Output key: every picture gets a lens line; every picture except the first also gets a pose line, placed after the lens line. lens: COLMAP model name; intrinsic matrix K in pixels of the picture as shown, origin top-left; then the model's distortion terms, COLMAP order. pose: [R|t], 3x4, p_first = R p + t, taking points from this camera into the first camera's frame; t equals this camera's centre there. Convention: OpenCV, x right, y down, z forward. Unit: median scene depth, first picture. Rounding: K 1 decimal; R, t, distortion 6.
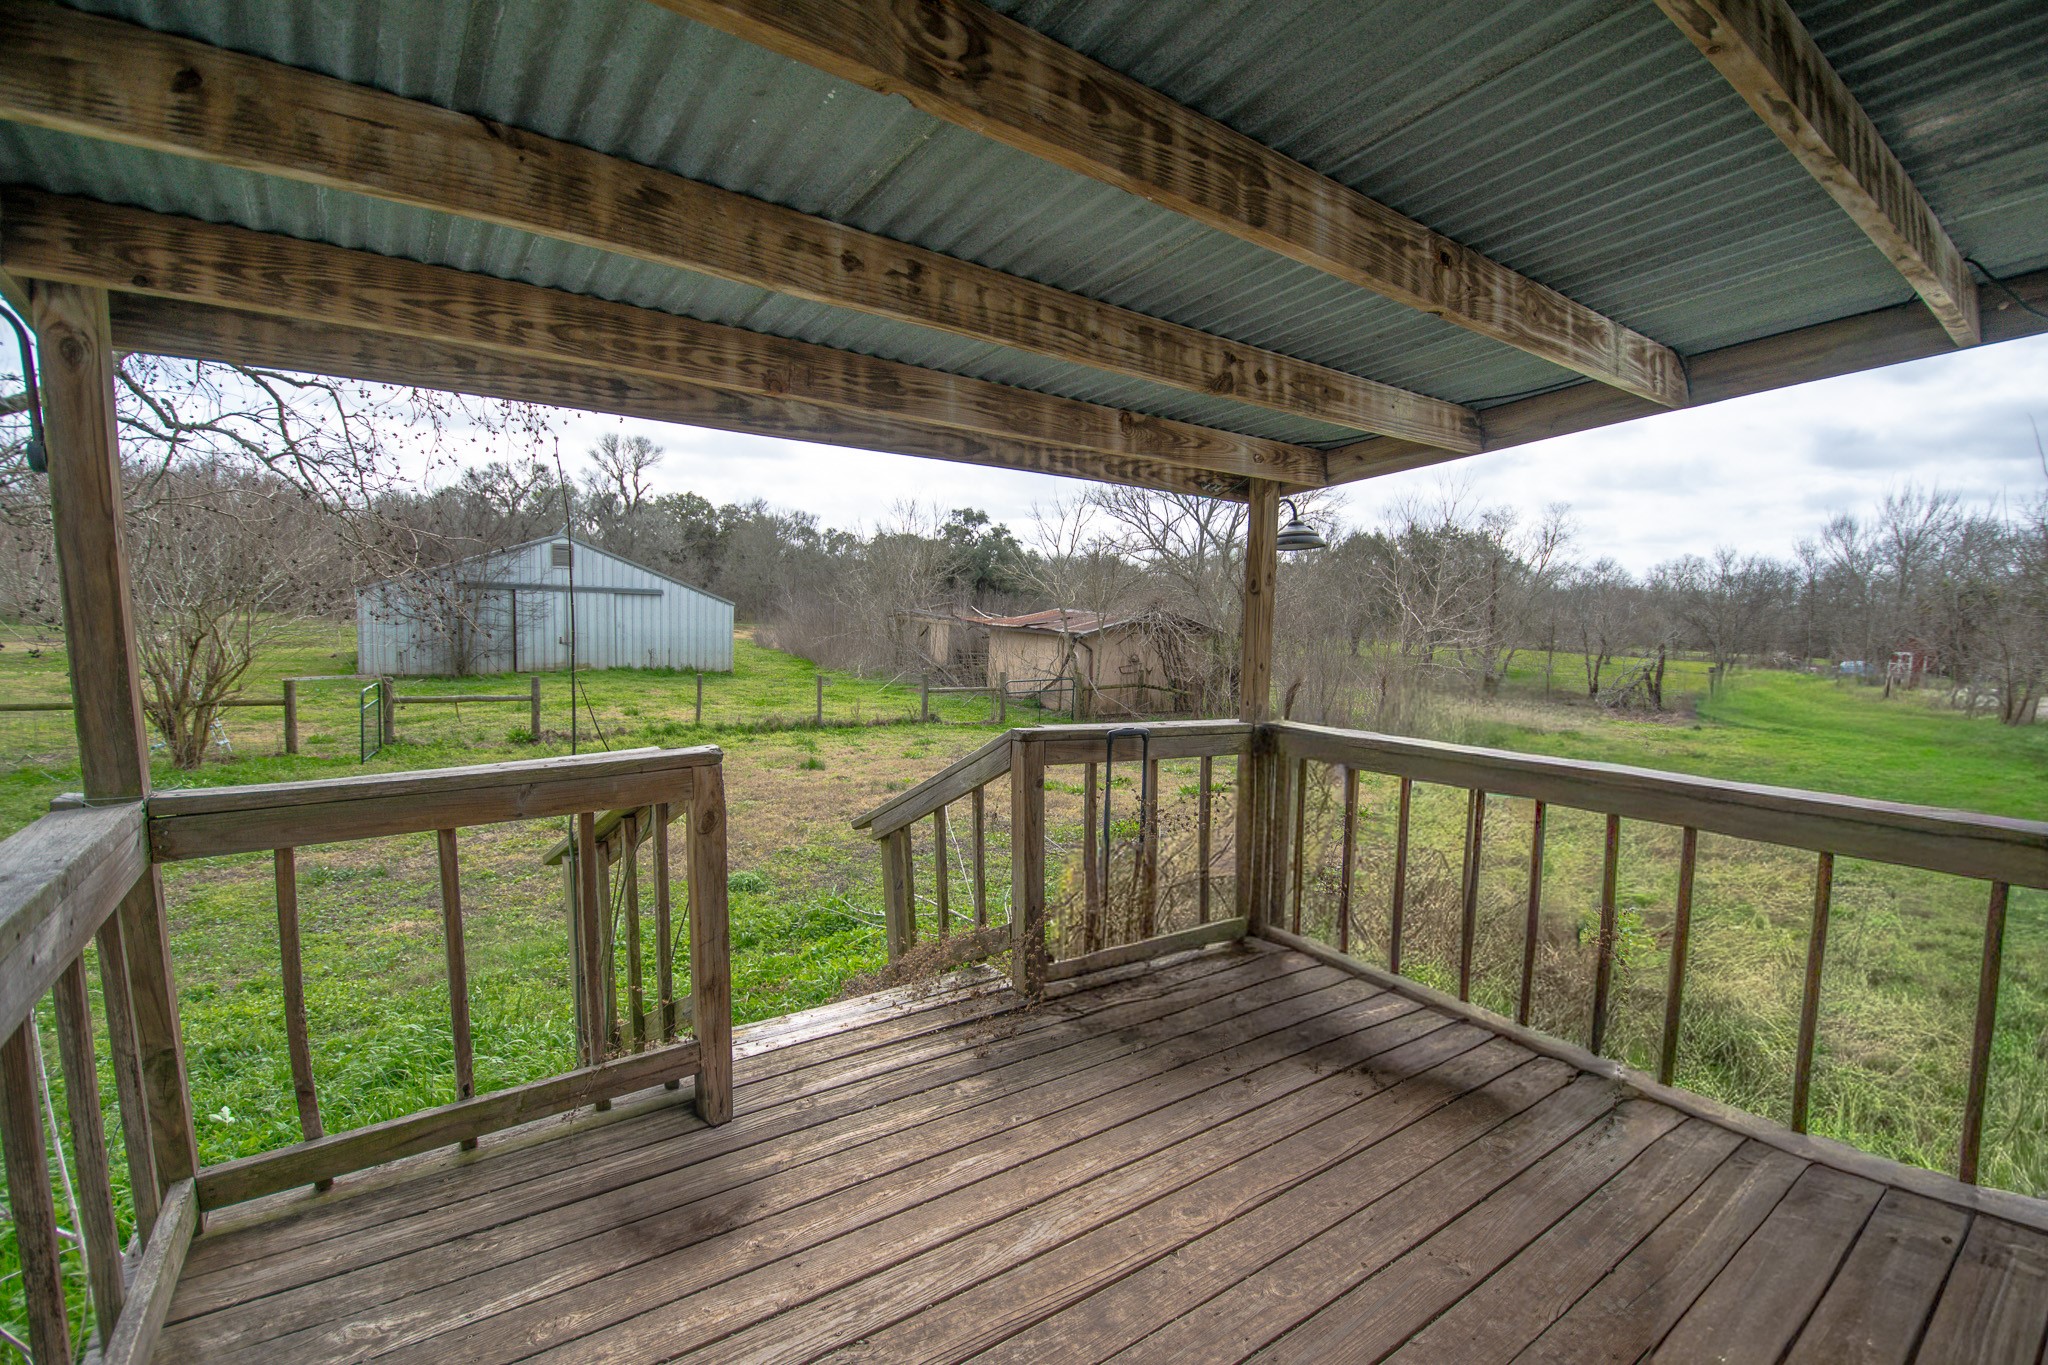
lens RADIAL K [[902.1, 0, 1009.4], [0, 902.1, 700.6], [0, 0, 1]] dist [0.019447, -0.028847]
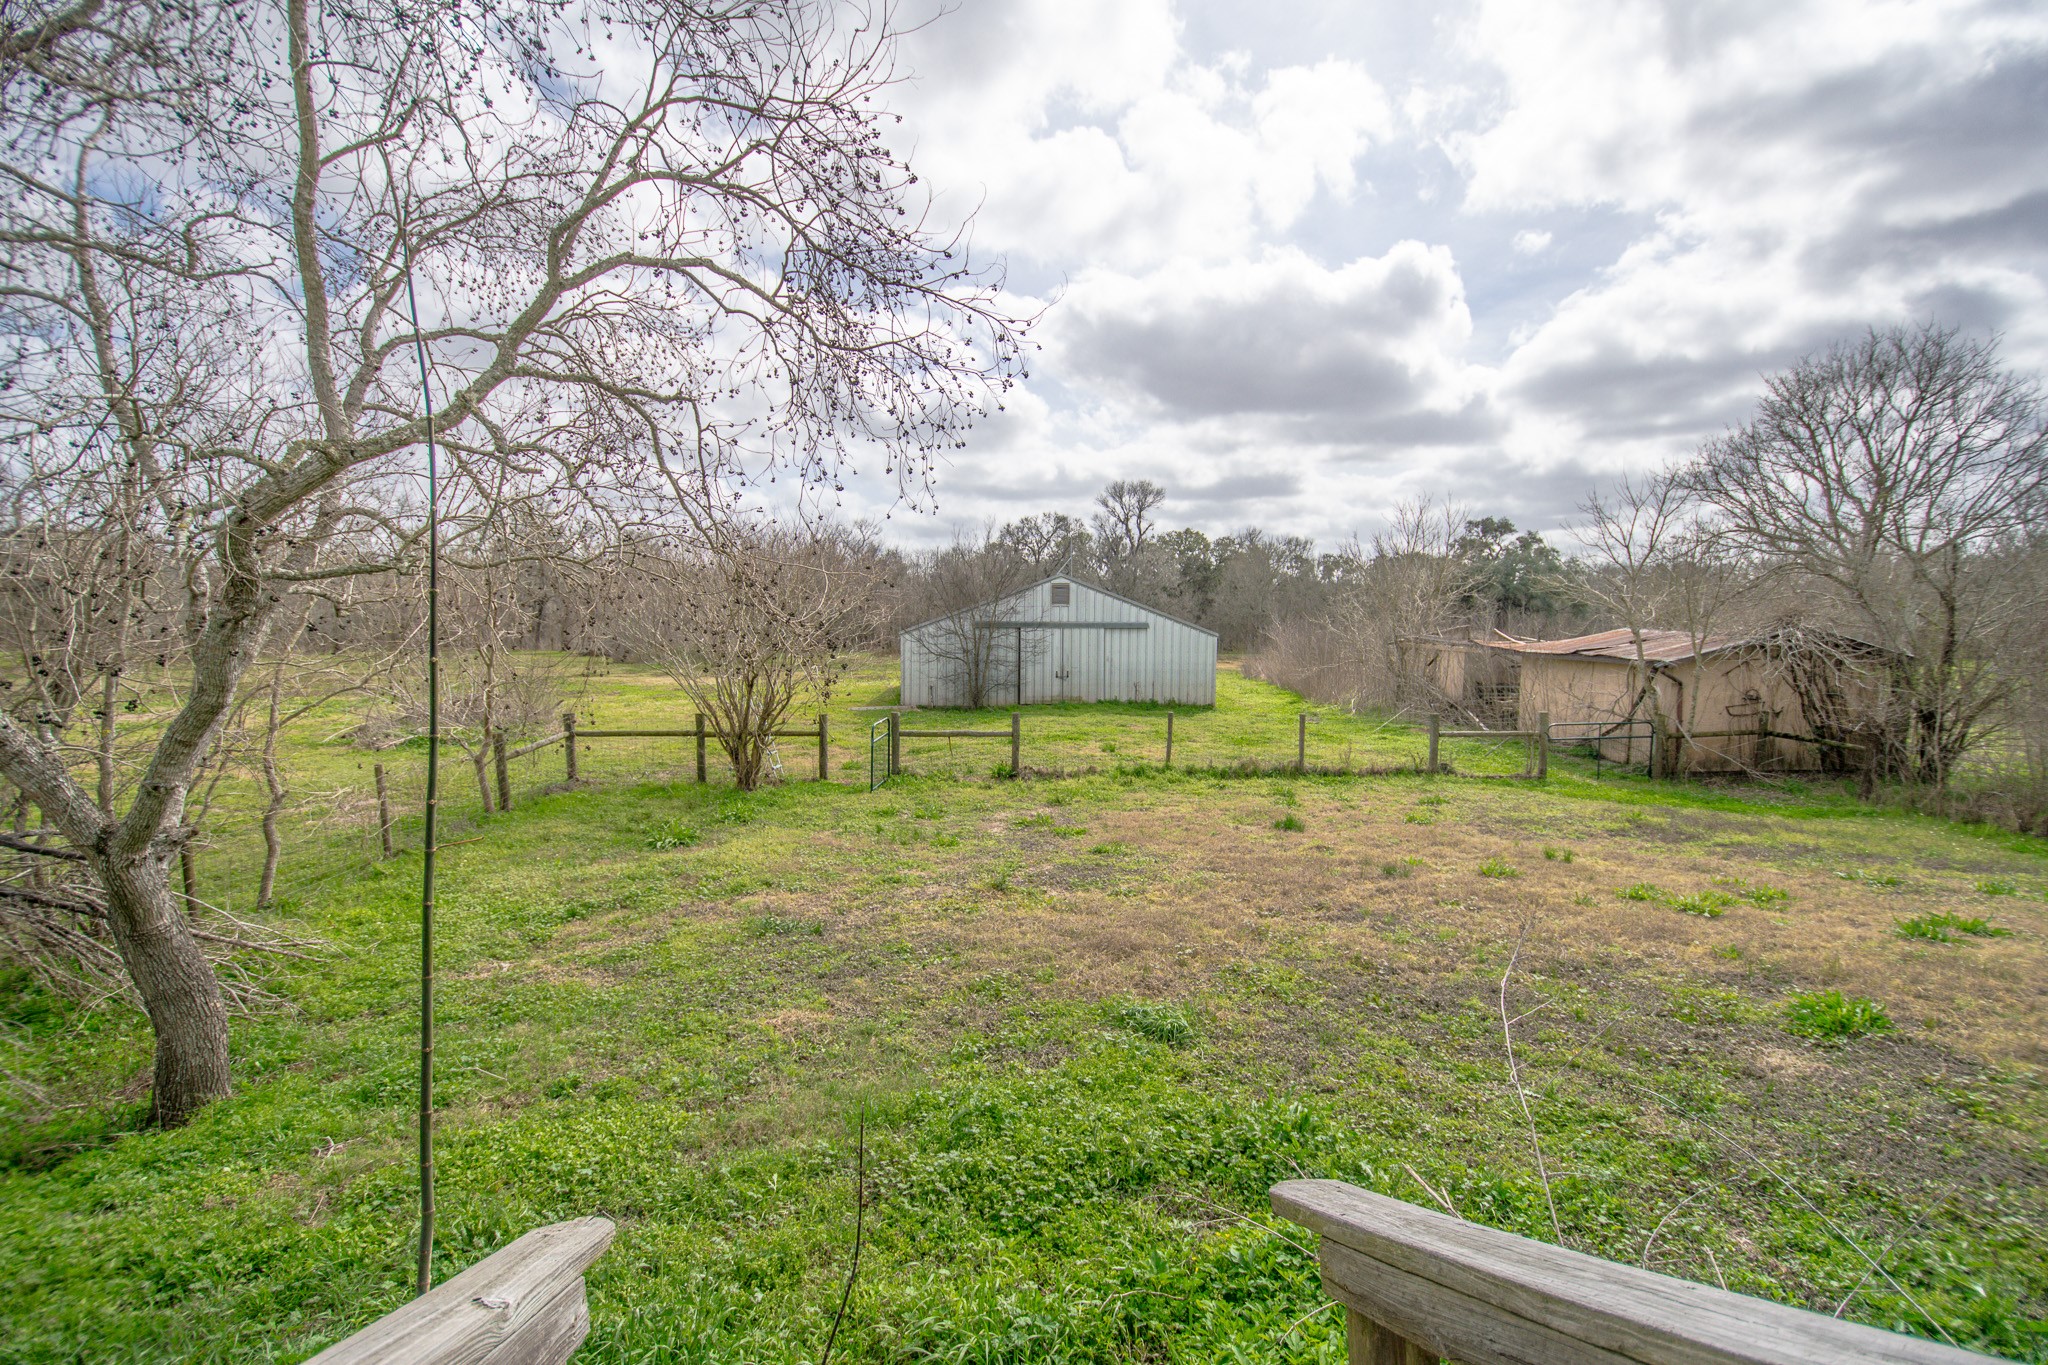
lens RADIAL K [[898.2, 0, 1029.8], [0, 898.2, 706.2], [0, 0, 1]] dist [0.011884, -0.020812]
pose [[0.871678, 0.009776, -0.489982, -0.017203], [-0.022279, 0.999558, -0.019691, -0.014993], [0.489573, 0.028081, 0.871510, 0.133799]]
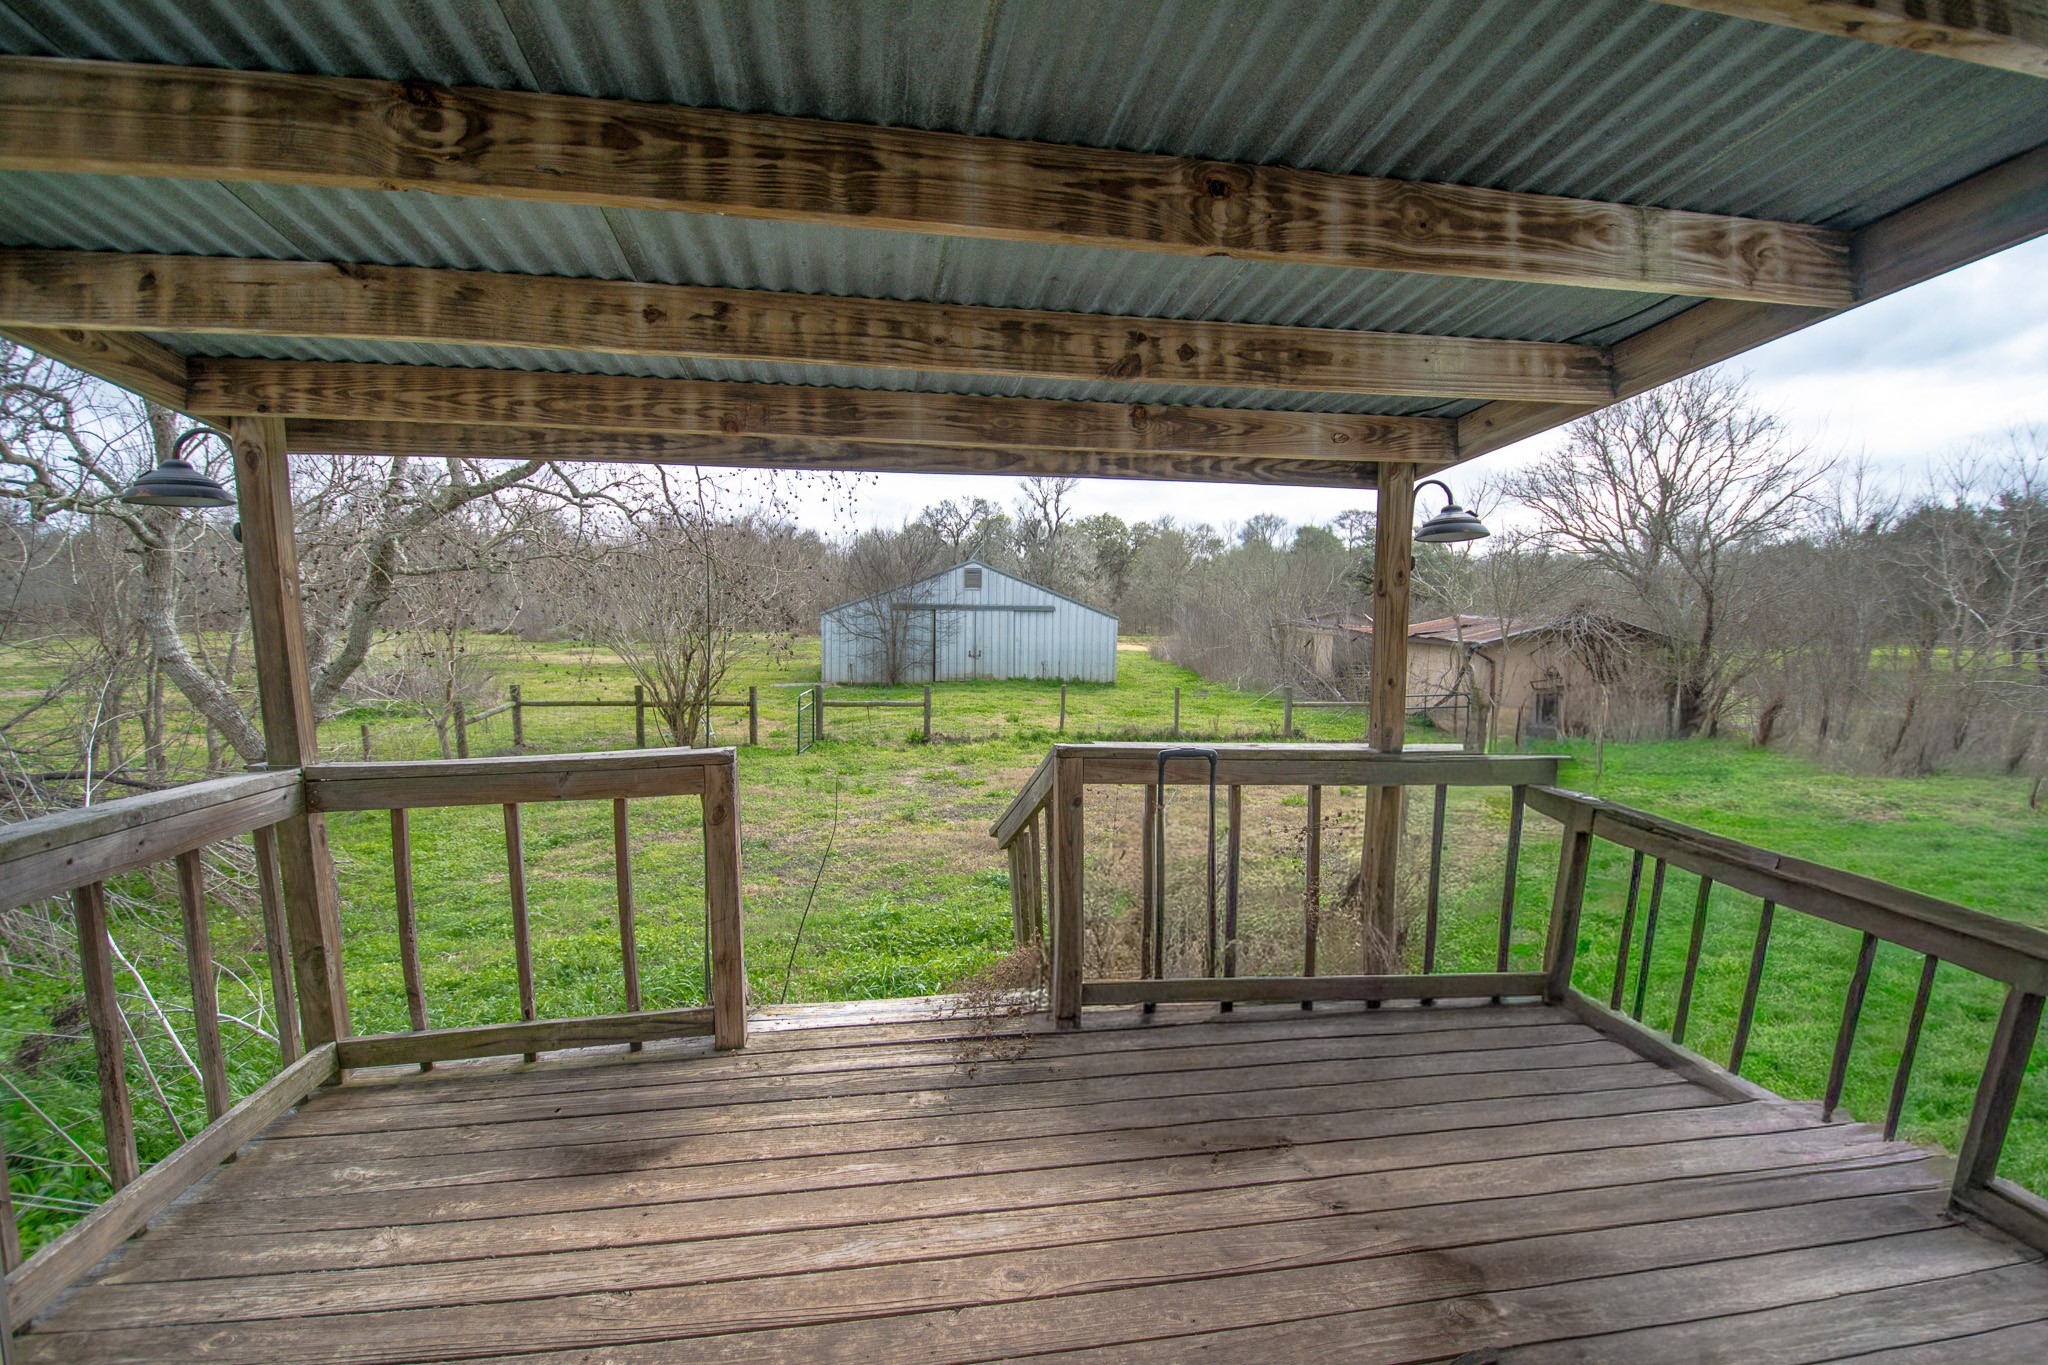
lens RADIAL K [[902.1, 0, 1009.4], [0, 902.1, 700.6], [0, 0, 1]] dist [0.019447, -0.028847]
pose [[0.902002, 0.017992, -0.431358, 0.063073], [-0.023696, 0.999688, -0.007855, -0.001122], [0.431082, 0.017307, 0.902147, 0.017349]]
